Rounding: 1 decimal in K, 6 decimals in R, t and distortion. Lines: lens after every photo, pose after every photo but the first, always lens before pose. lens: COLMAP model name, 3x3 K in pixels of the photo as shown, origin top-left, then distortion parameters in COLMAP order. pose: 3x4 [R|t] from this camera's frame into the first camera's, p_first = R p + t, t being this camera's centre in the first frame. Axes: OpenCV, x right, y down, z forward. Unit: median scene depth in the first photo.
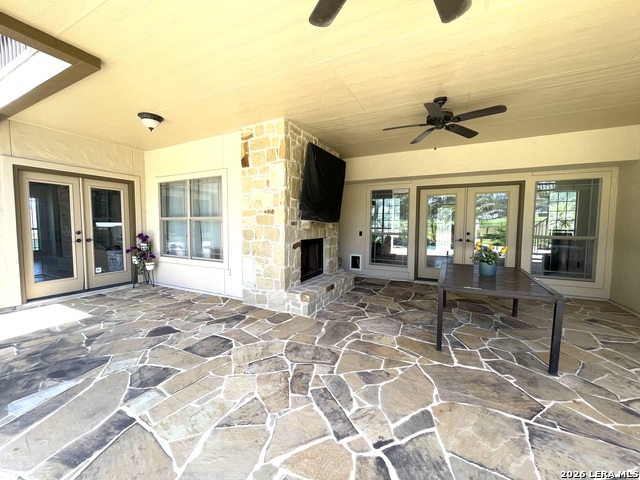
lens RADIAL K [[258.6, 0, 320.0], [0, 258.6, 240.0], [0, 0, 1]] dist [0.000356, 0.000194]
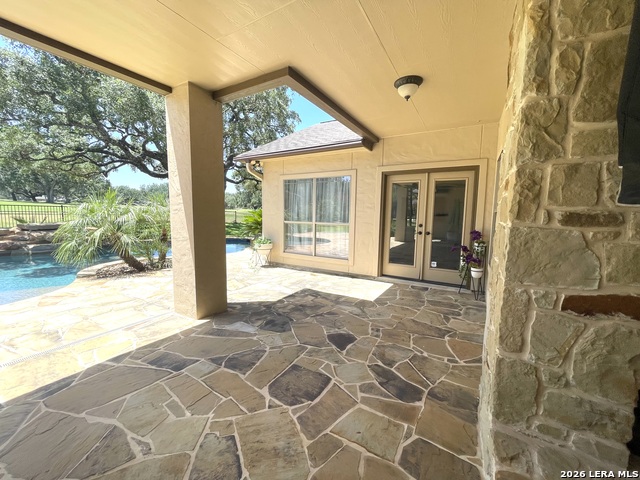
lens RADIAL K [[258.6, 0, 320.0], [0, 258.6, 240.0], [0, 0, 1]] dist [0.000356, 0.000194]
pose [[-0.070619, 0.093216, -0.993138, 0.209285], [-0.078601, 0.992008, 0.098699, -0.054665], [0.994402, 0.085032, -0.062728, 0.860103]]
